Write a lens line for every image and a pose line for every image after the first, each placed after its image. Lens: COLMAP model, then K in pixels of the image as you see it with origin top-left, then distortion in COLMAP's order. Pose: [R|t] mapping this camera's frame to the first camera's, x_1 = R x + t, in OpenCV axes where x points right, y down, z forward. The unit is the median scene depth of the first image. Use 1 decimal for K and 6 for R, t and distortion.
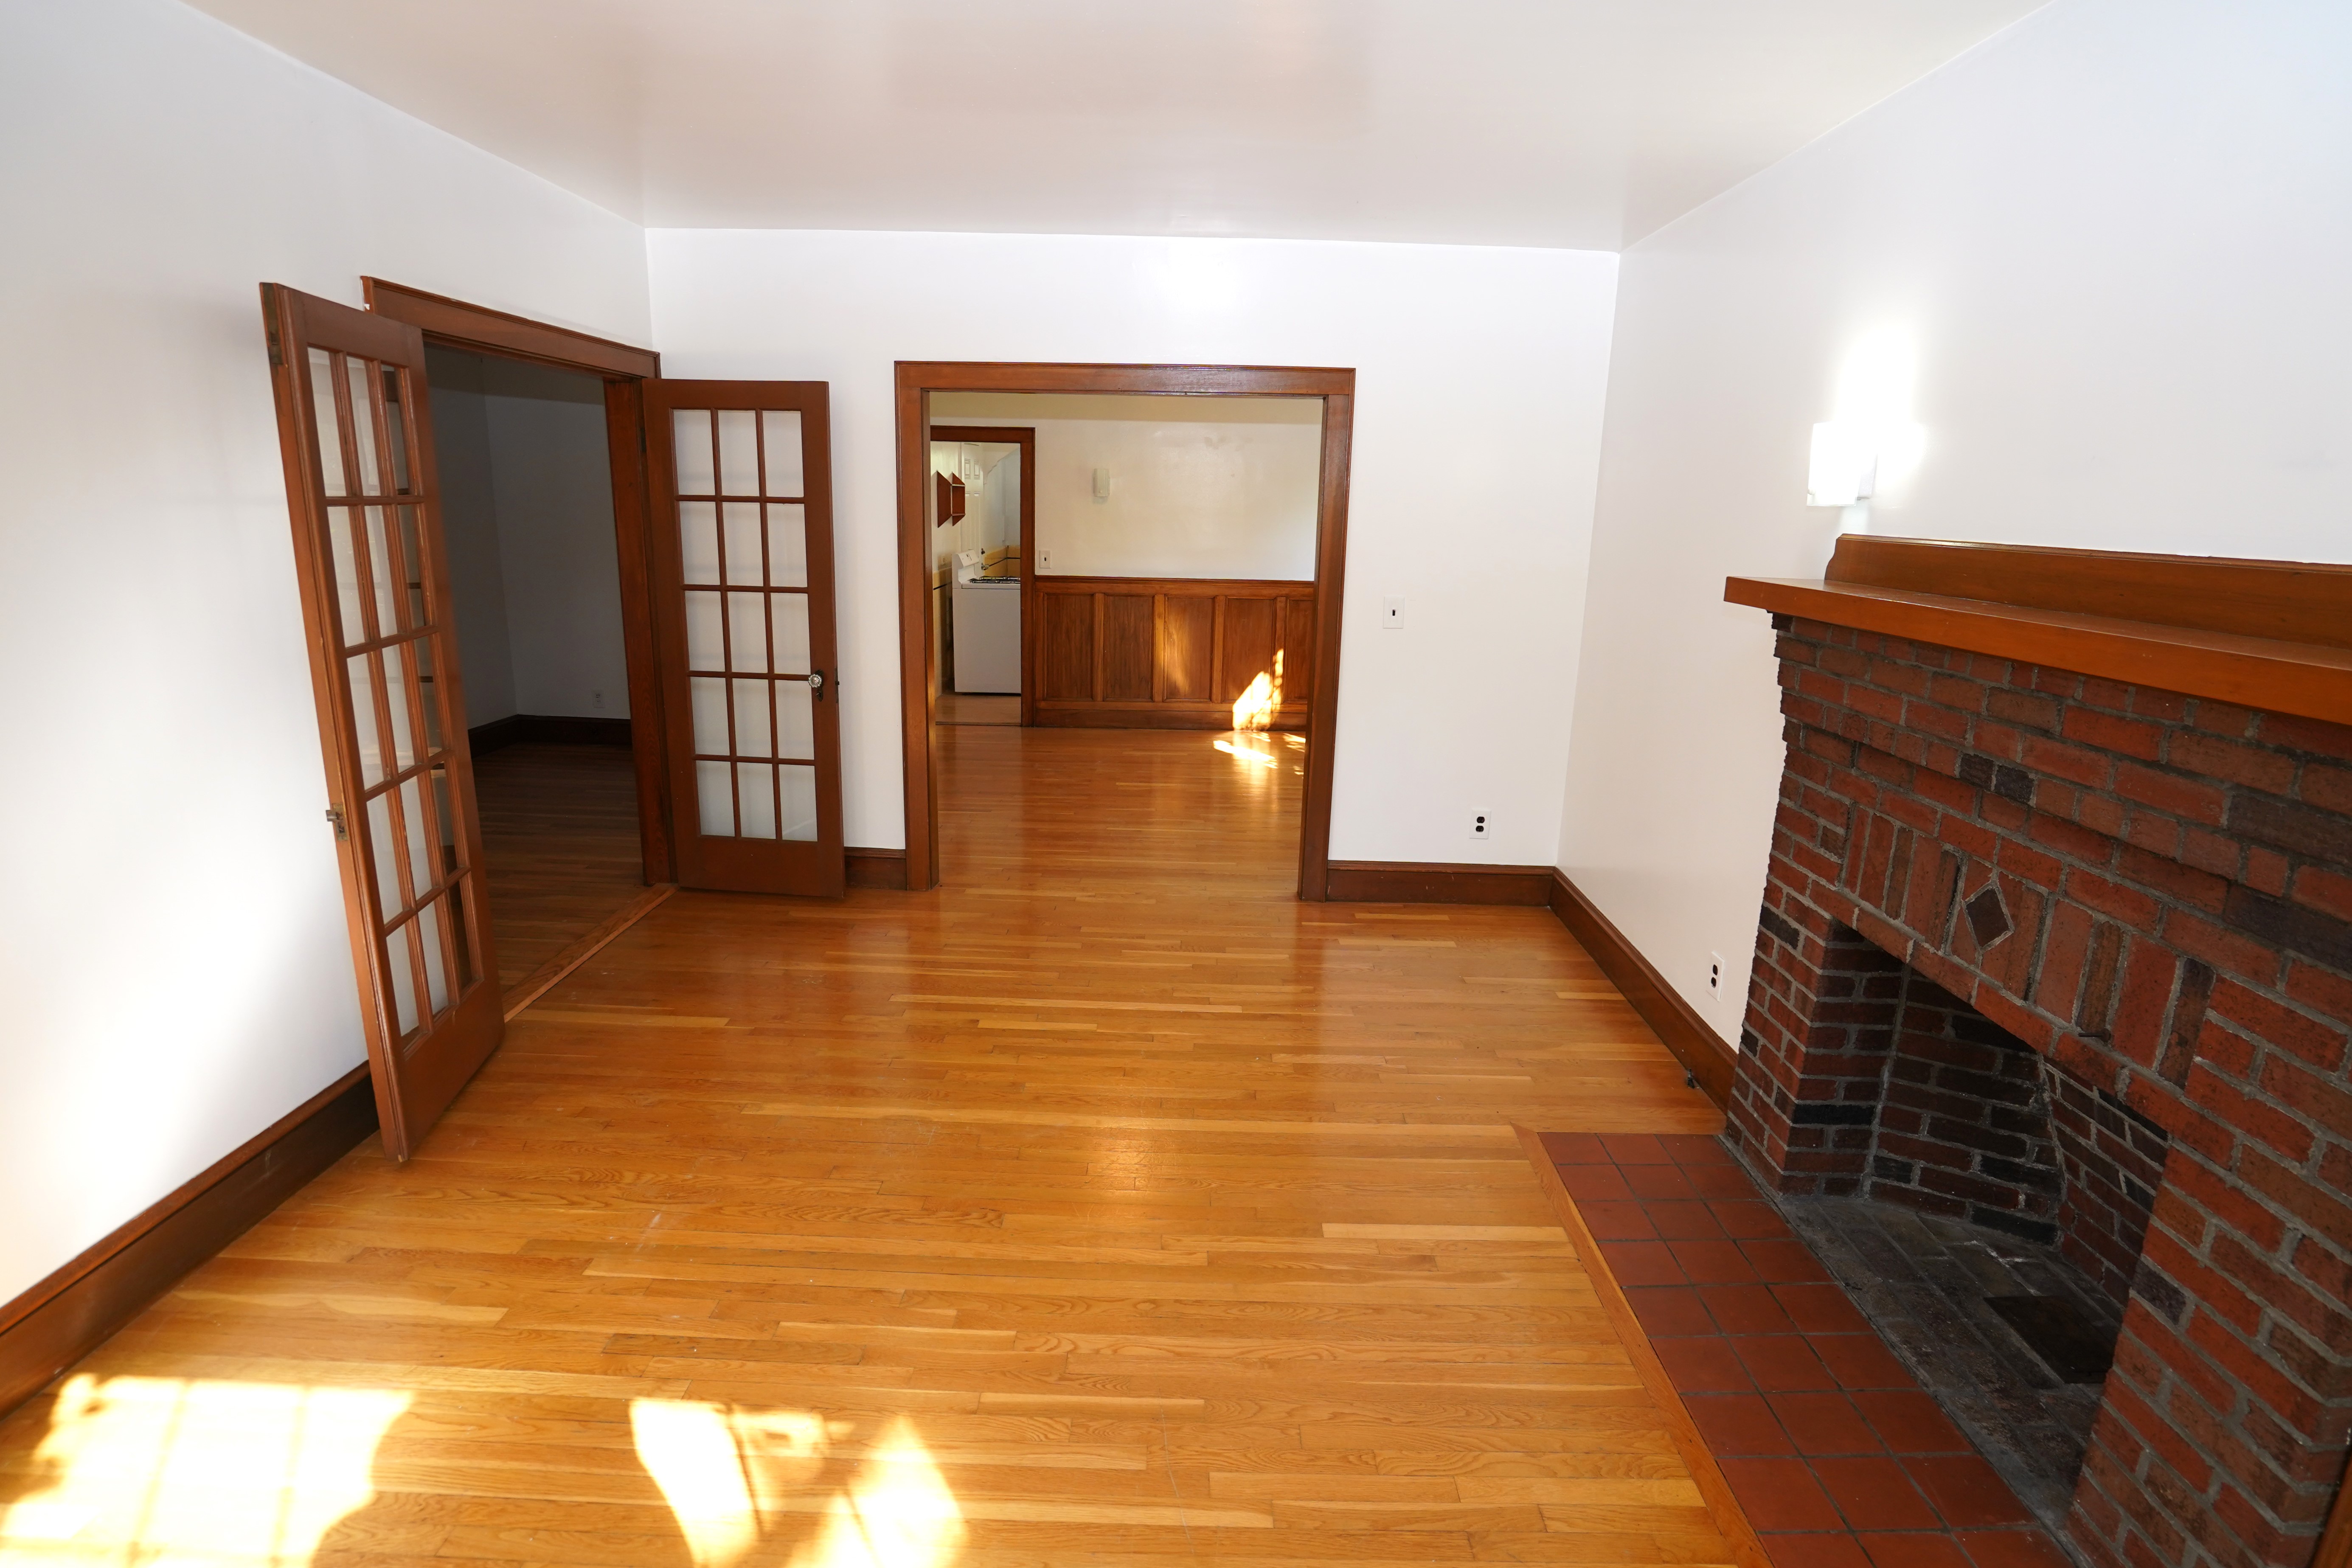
lens RADIAL K [[1085.2, 0, 1178.6], [0, 1085.2, 778.7], [0, 0, 1]] dist [-0.024837, 0.001063]
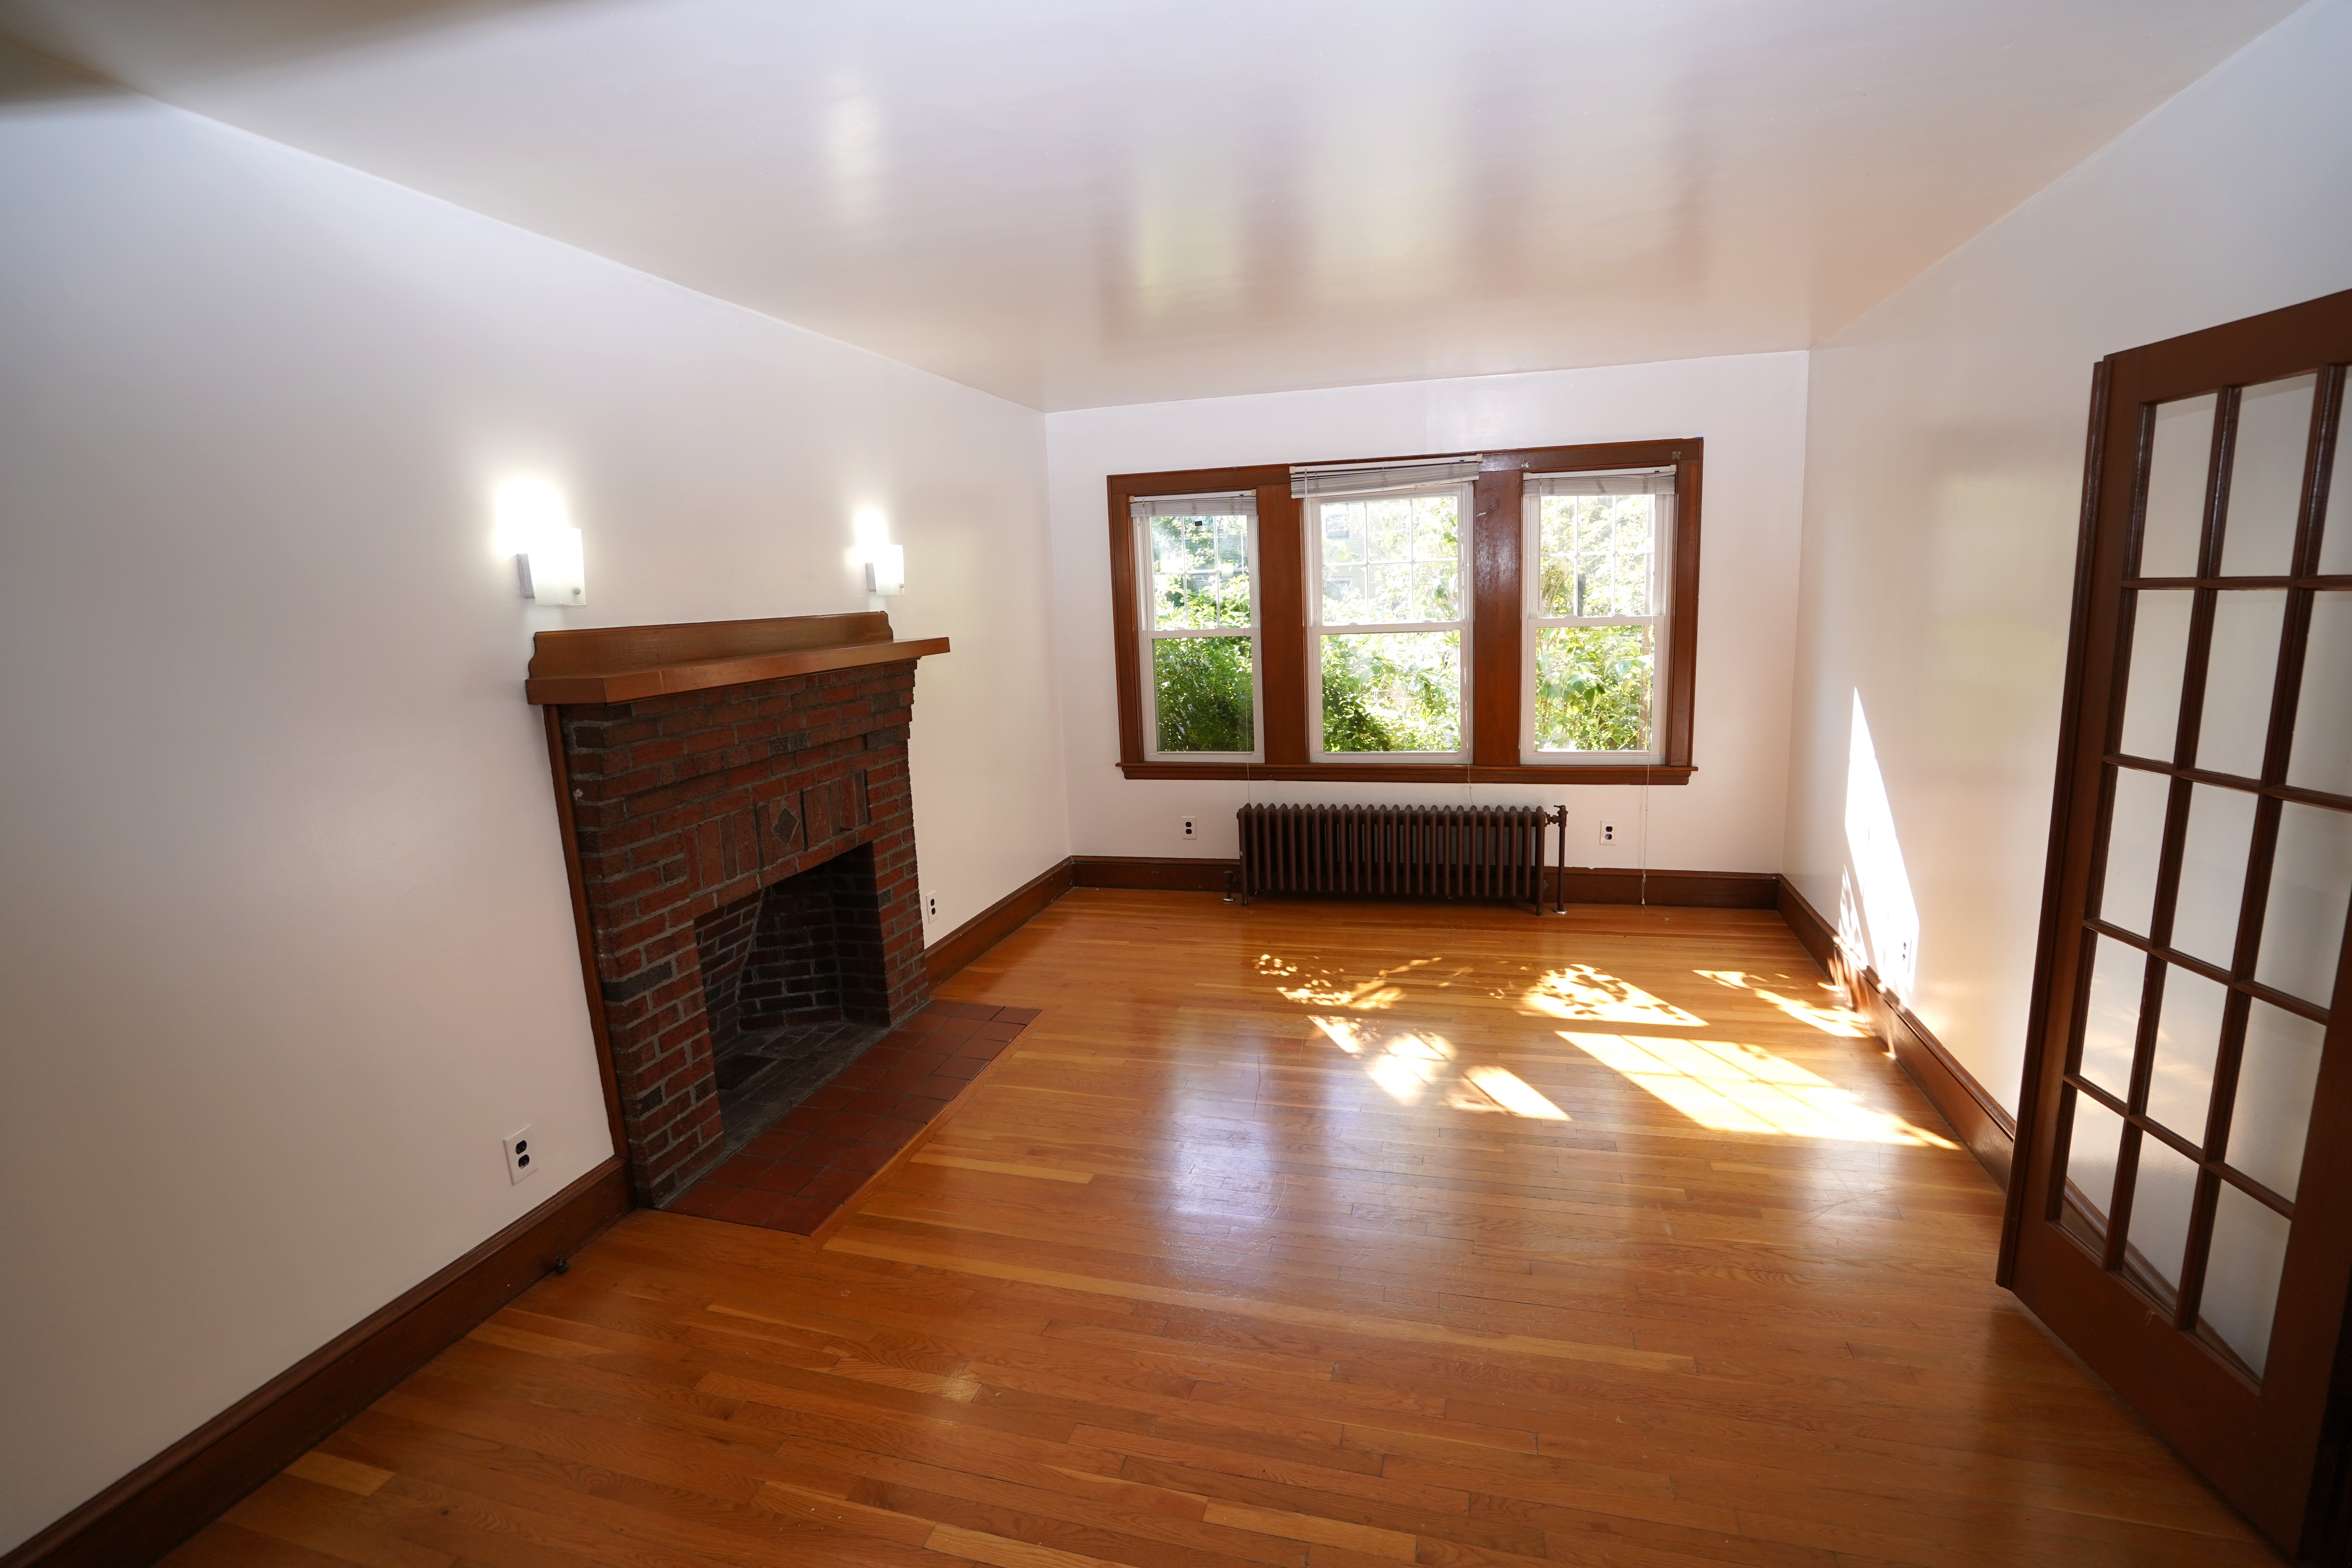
lens RADIAL K [[1085.2, 0, 1194.0], [0, 1085.2, 778.7], [0, 0, 1]] dist [-0.024837, 0.001063]
pose [[-0.963299, -0.043185, 0.264936, -0.277835], [0.074869, 0.904583, 0.419673, -0.492548], [-0.257780, 0.424105, -0.868150, 1.812035]]
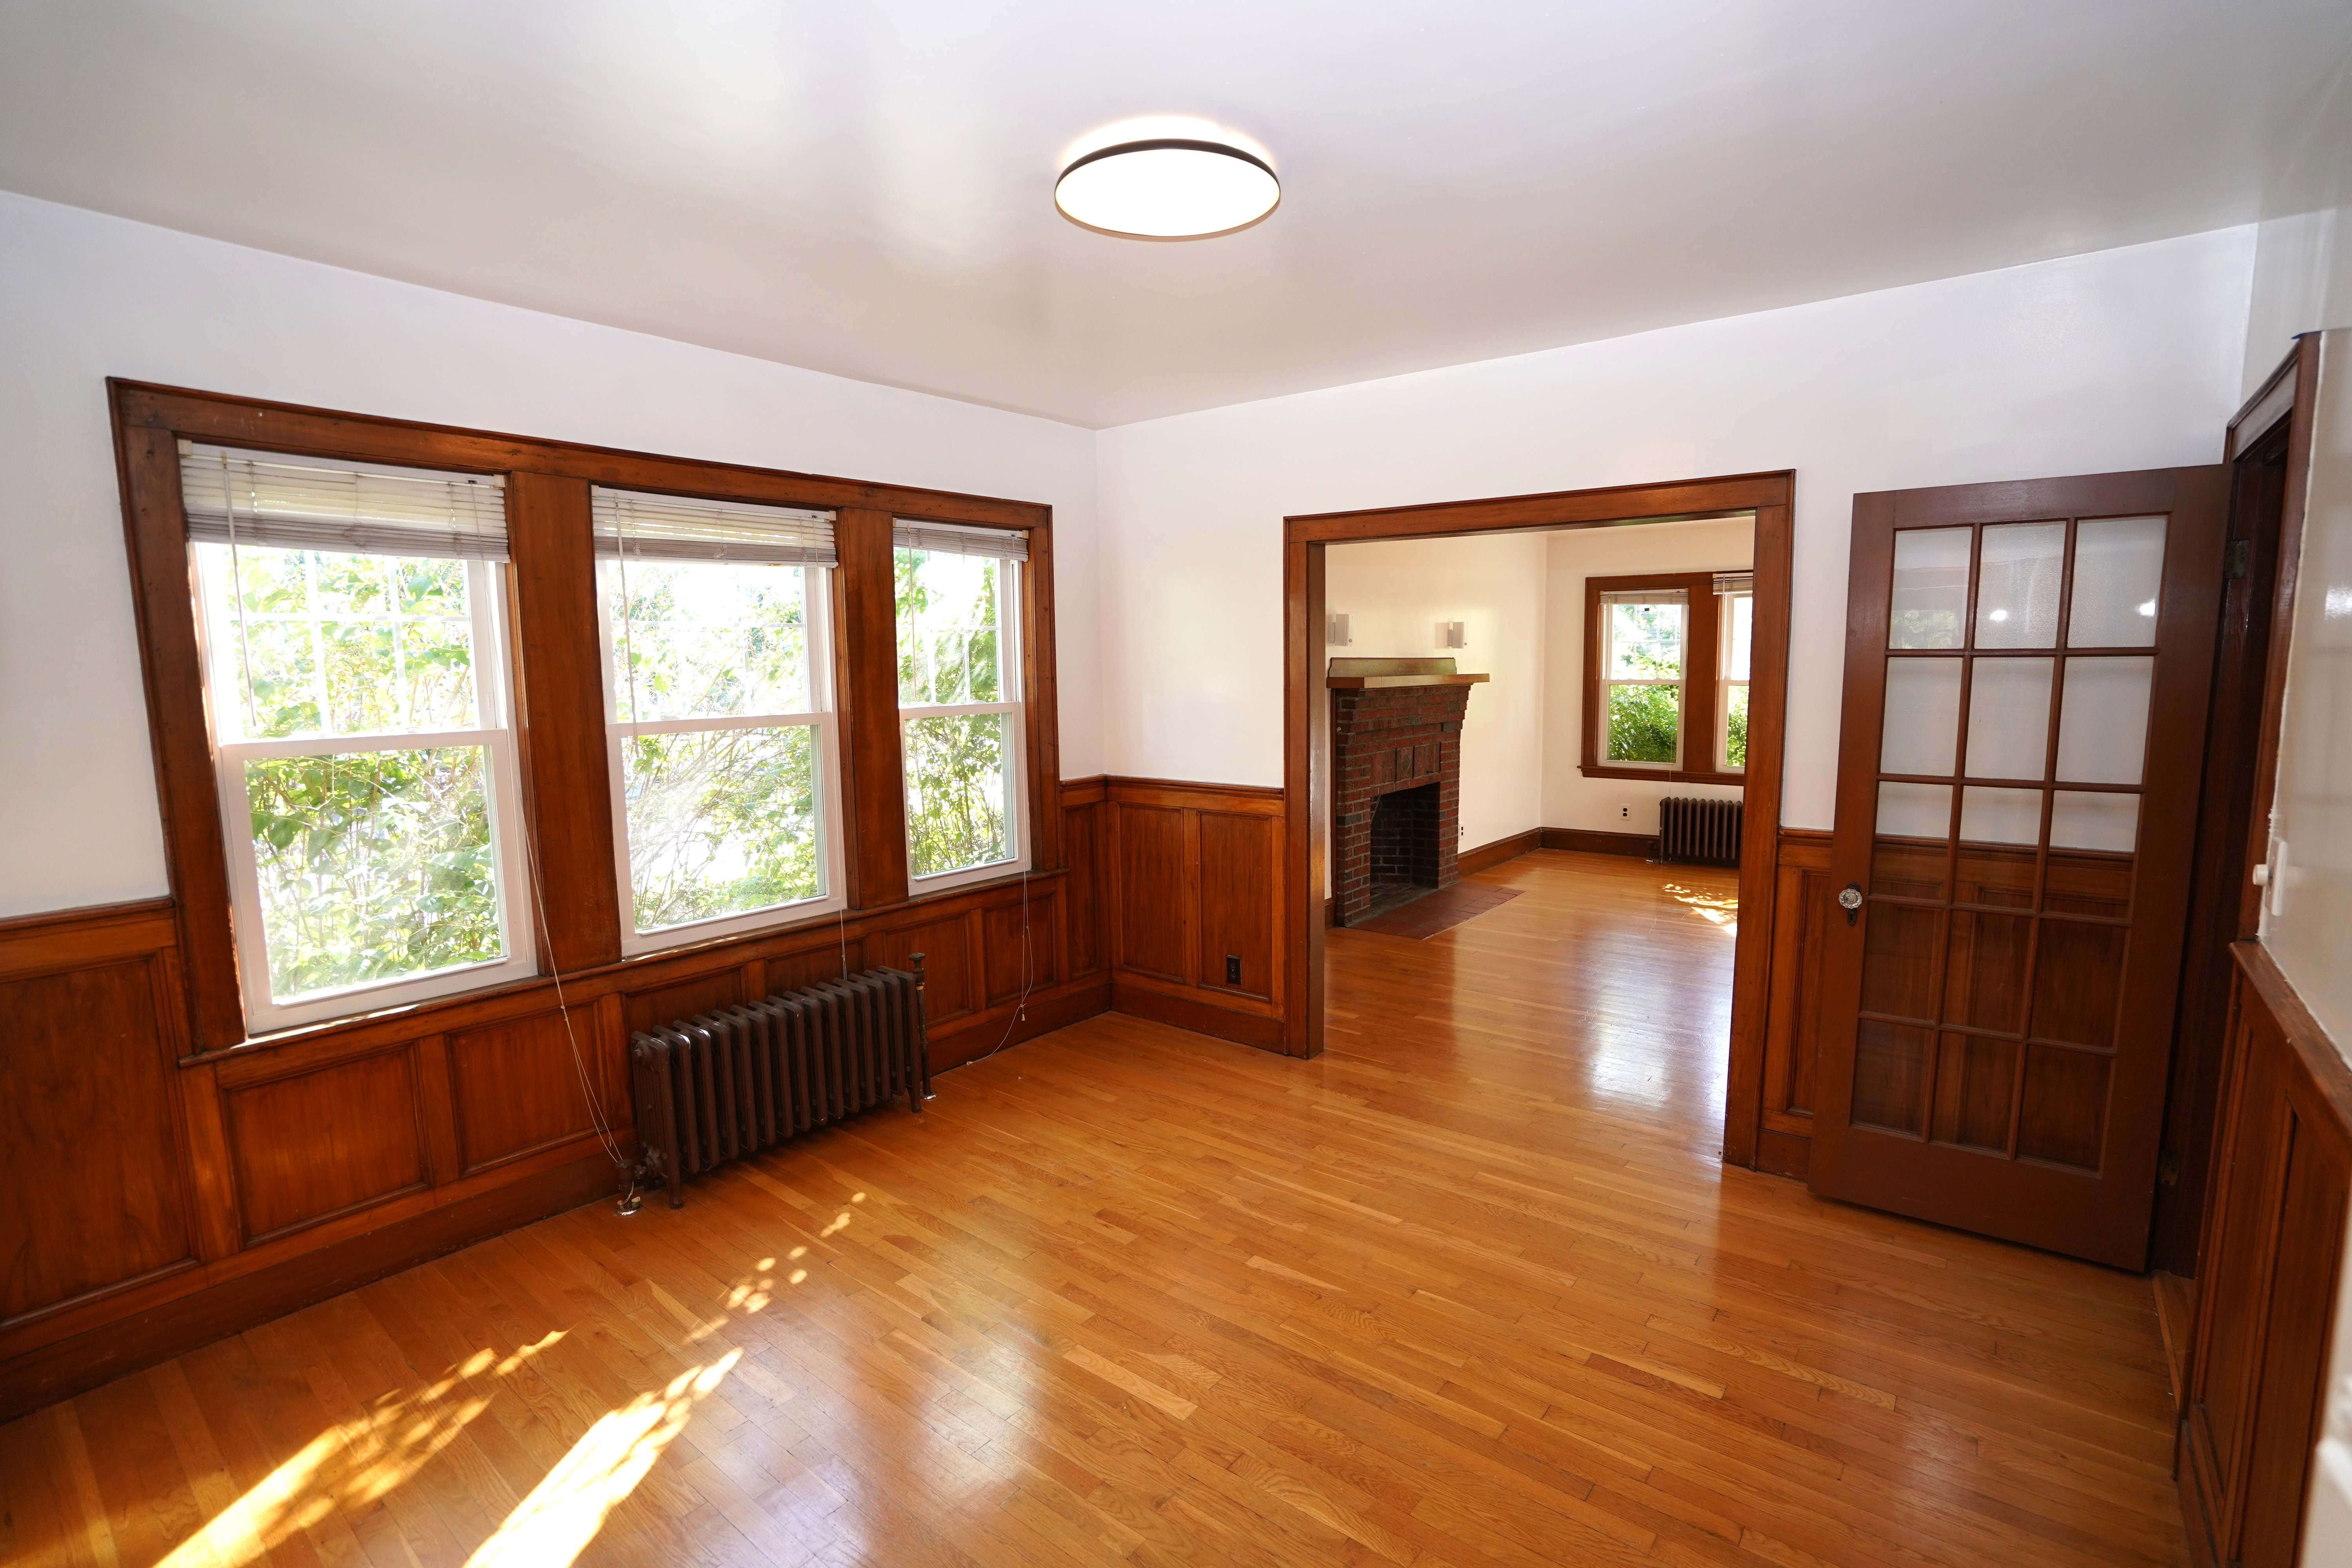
lens RADIAL K [[1085.2, 0, 1215.1], [0, 1085.2, 788.7], [0, 0, 1]] dist [-0.024837, 0.001063]
pose [[-0.792291, -0.094716, 0.602746, -0.678224], [0.140342, 0.933099, 0.331103, -0.805064], [-0.593783, 0.346921, -0.725994, 3.055003]]
